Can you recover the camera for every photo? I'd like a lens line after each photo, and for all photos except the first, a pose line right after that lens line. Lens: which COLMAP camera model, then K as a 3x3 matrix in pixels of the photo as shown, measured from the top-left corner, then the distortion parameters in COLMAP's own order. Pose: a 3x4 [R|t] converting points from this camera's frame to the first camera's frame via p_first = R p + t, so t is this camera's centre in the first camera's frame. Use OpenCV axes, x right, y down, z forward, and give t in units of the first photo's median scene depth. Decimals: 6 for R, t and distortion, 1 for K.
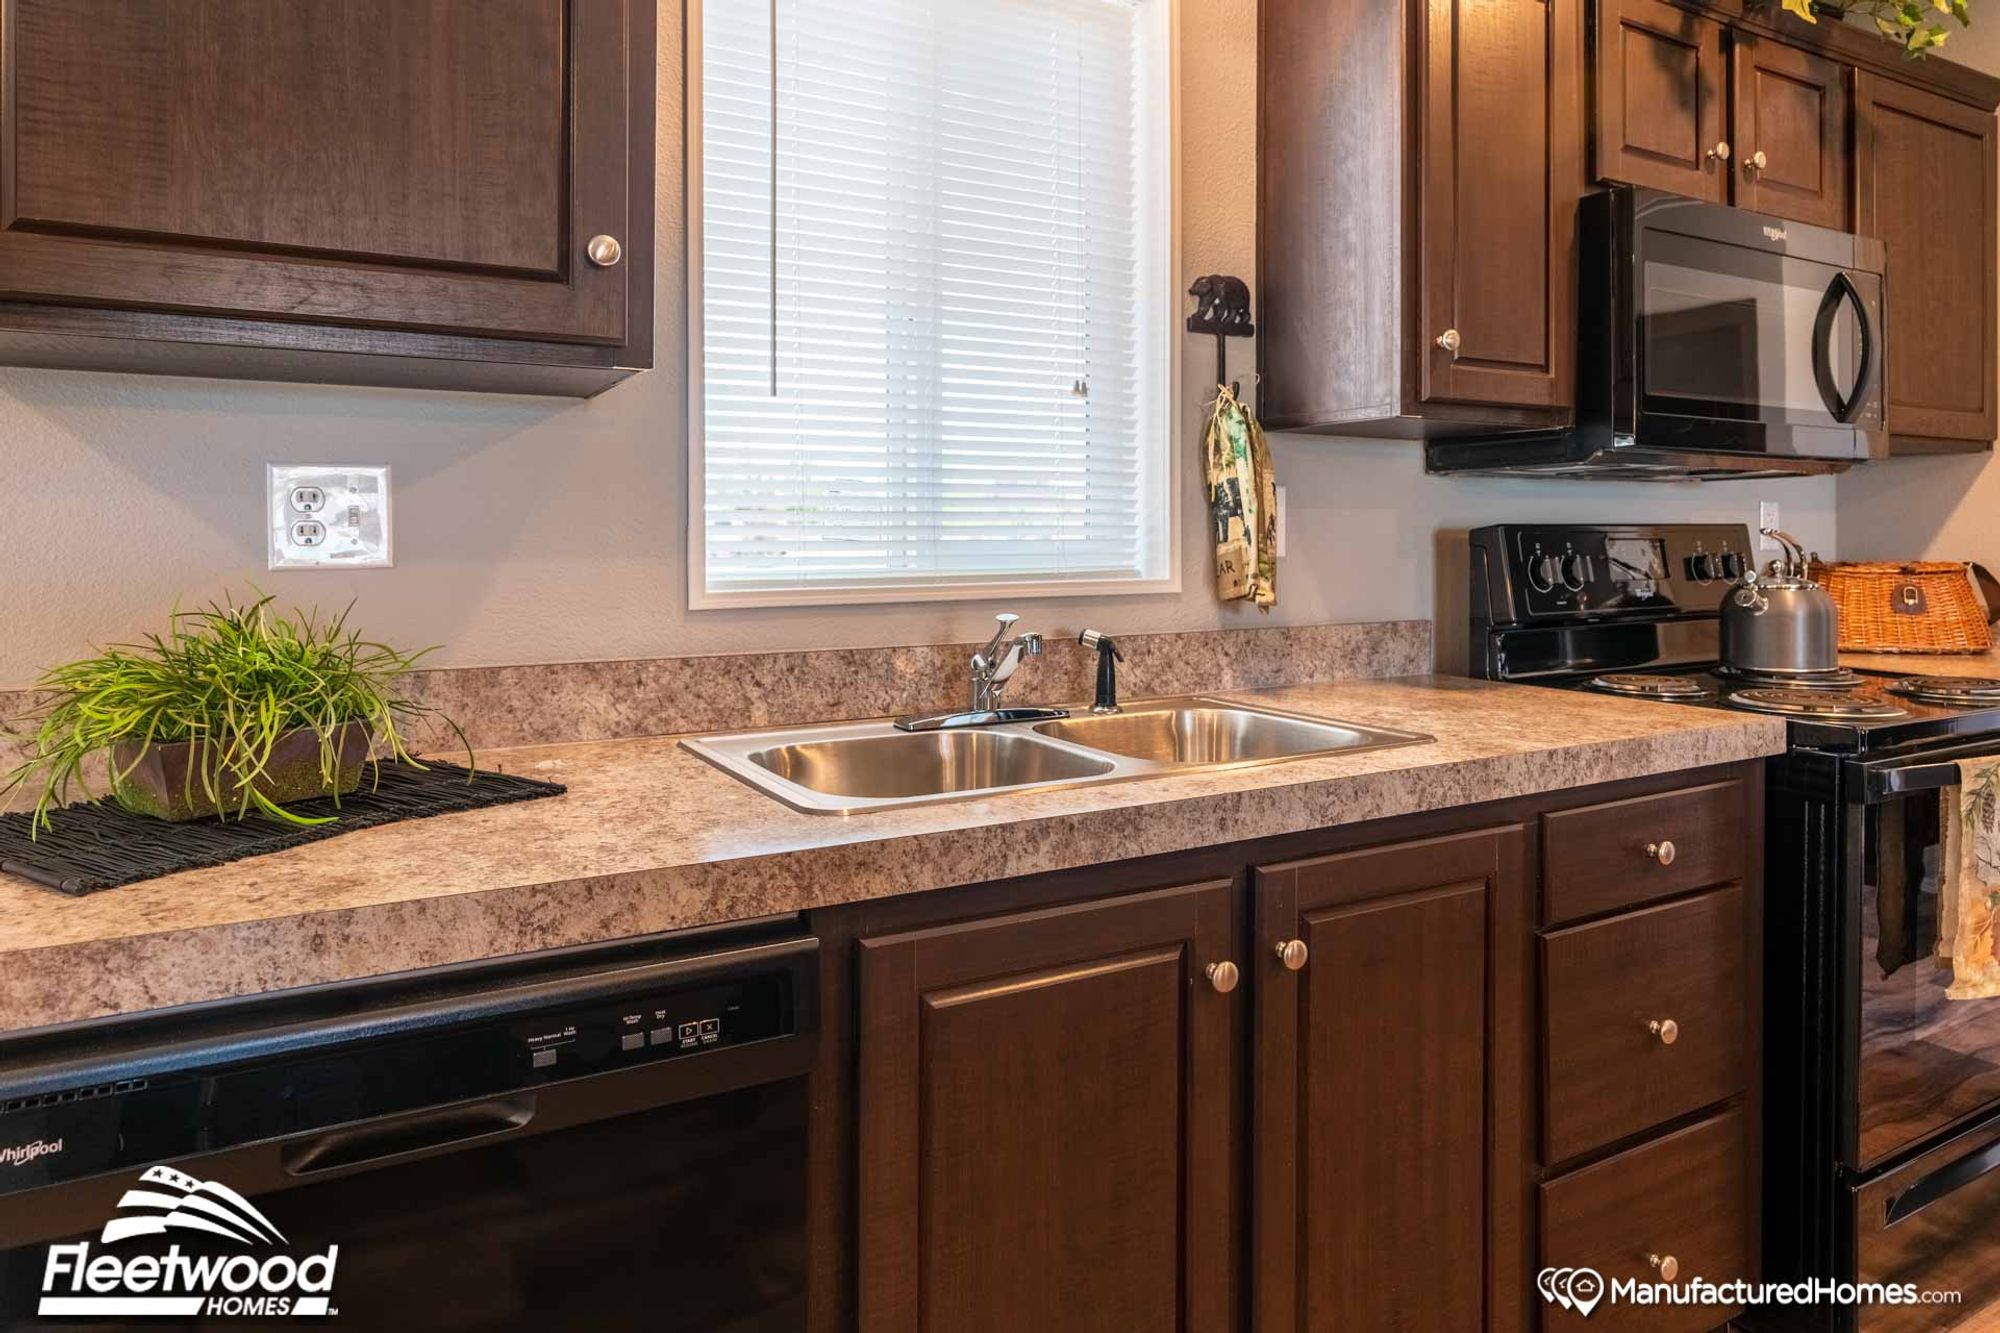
lens RADIAL K [[1246.3, 0, 1033.4], [0, 1246.3, 534.2], [0, 0, 1]] dist [0.000771, 0.000959]
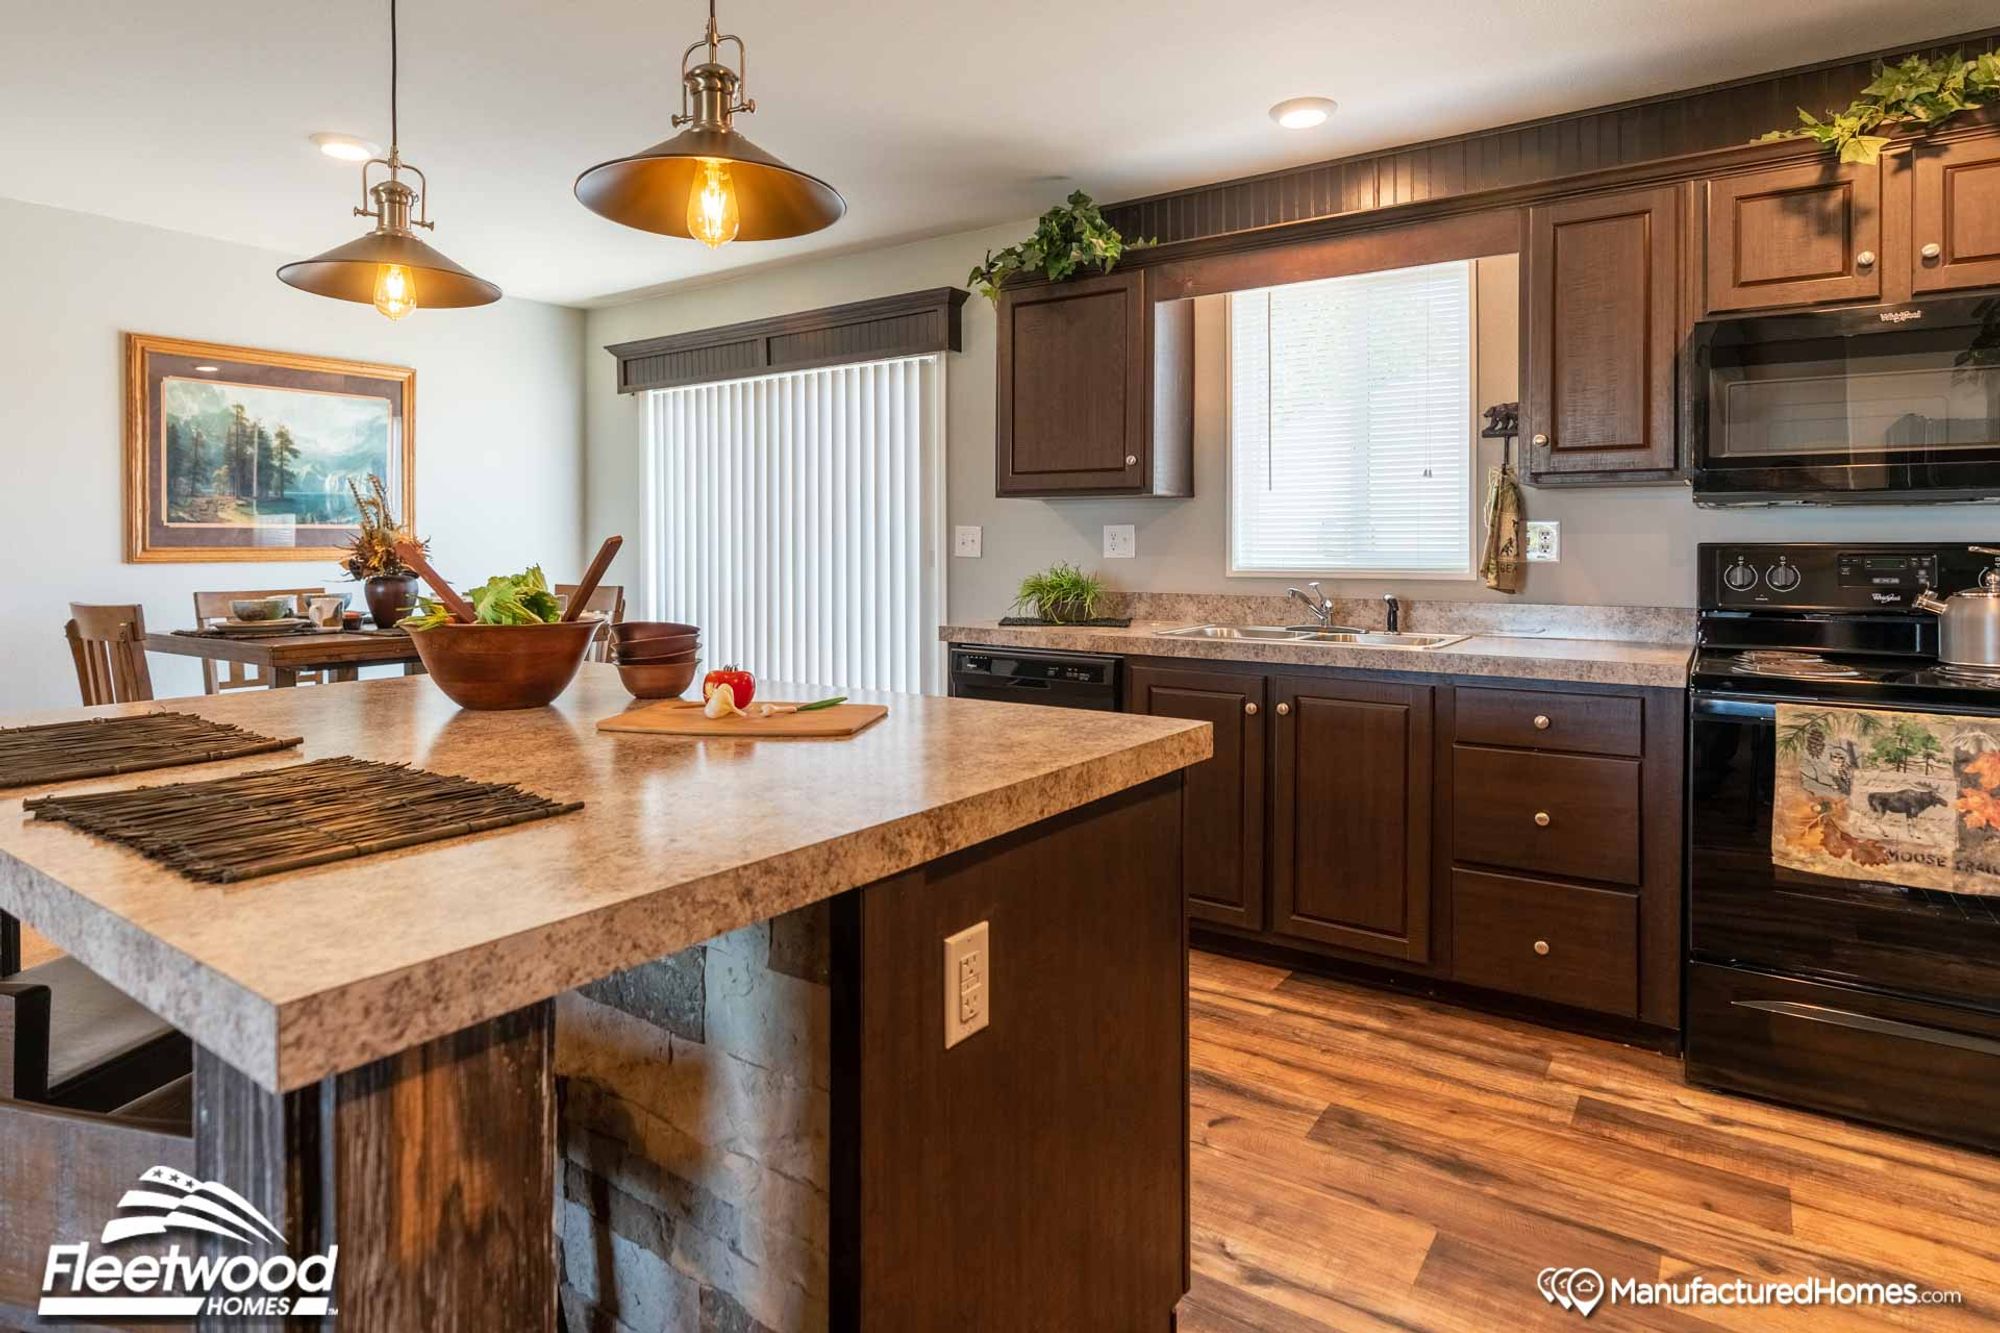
lens RADIAL K [[1095.7, 0, 983.8], [0, 1095.7, 554.2], [0, 0, 1]] dist [-0.002092, 0.001277]
pose [[0.429292, 0.009592, -0.903115, 1.547687], [-0.002893, 0.999953, 0.009245, -0.005911], [0.903161, -0.001356, 0.429300, -0.428764]]
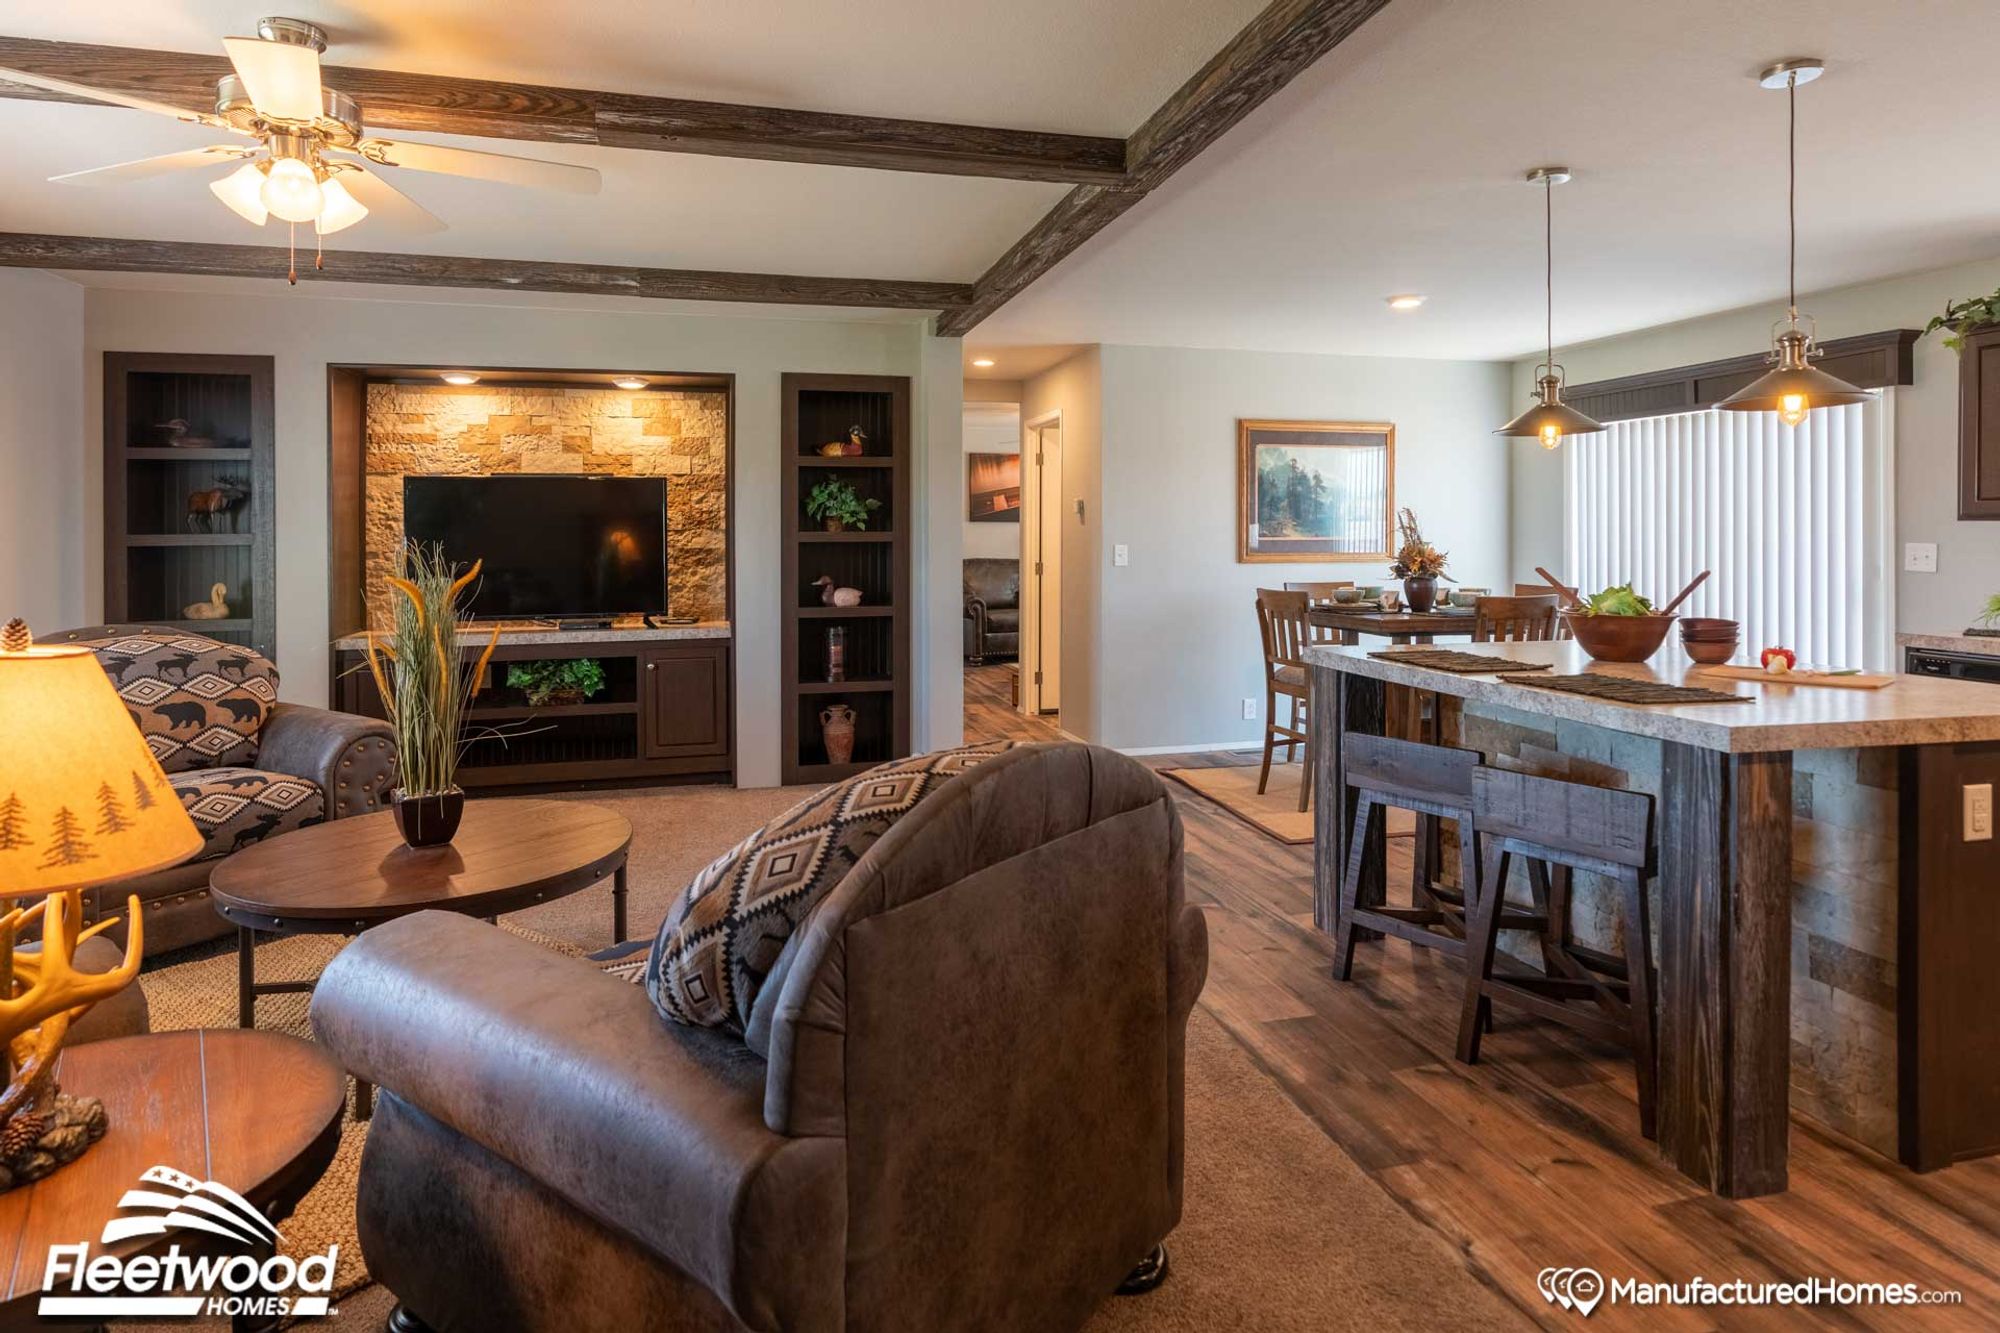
lens RADIAL K [[1087.8, 0, 992.8], [0, 1087.8, 526.5], [0, 0, 1]] dist [-0.008256, 0.002166]
pose [[-0.249414, -0.004159, -0.968388, 2.511478], [-0.005618, 0.999980, -0.002848, -0.070778], [0.968381, 0.004730, -0.249433, -0.983176]]
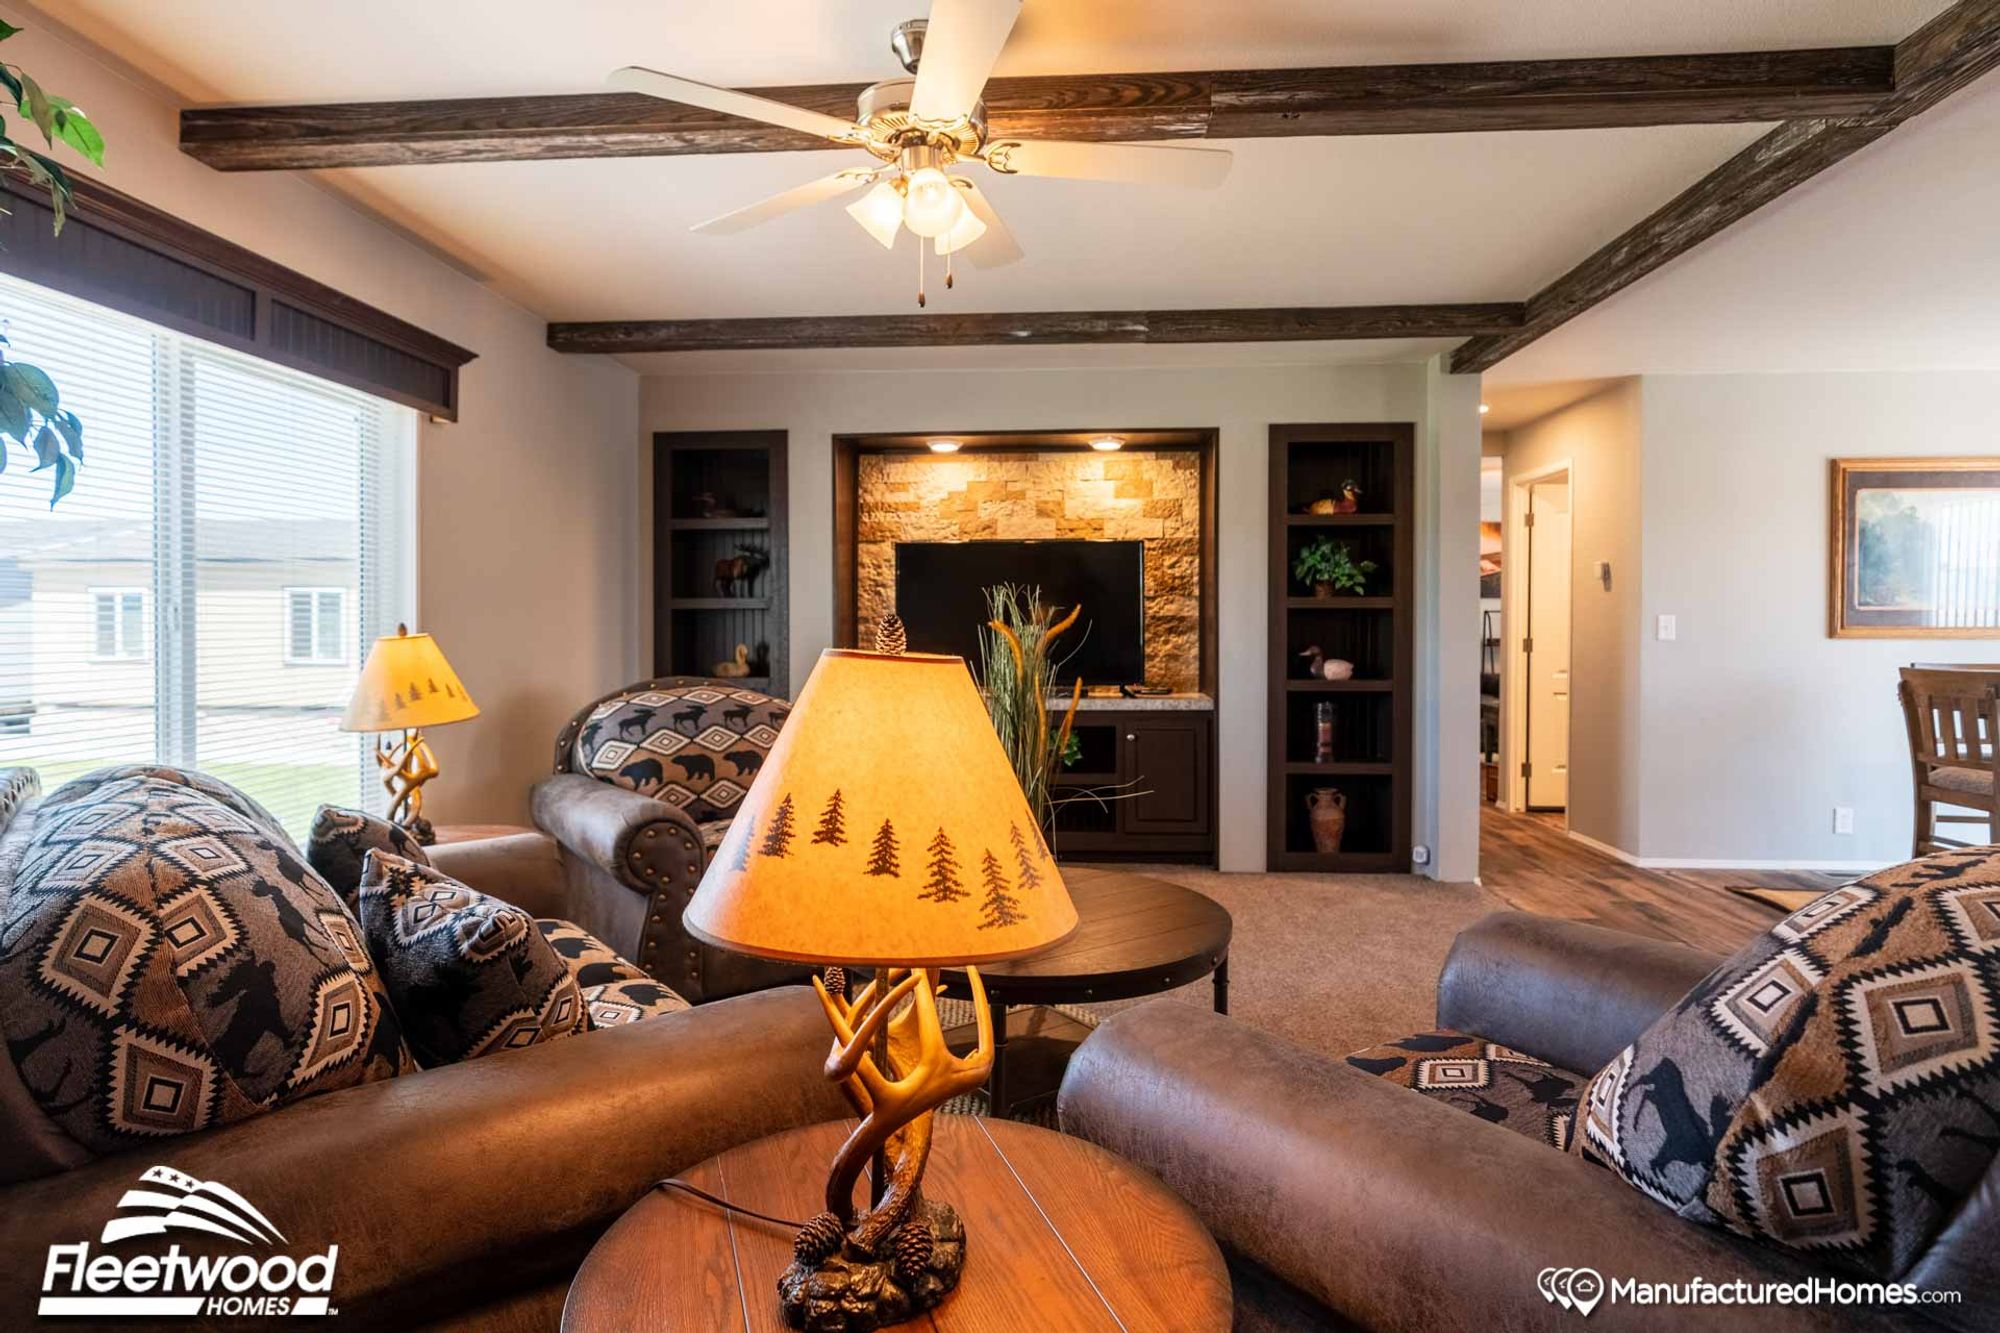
lens RADIAL K [[1083.2, 0, 988.9], [0, 1083.2, 624.1], [0, 0, 1]] dist [0.000229, 0.001361]
pose [[-0.544746, 0.004120, -0.838591, 2.443629], [-0.008393, 0.999911, 0.010365, -0.009582], [0.838559, 0.012685, -0.544663, -1.429764]]
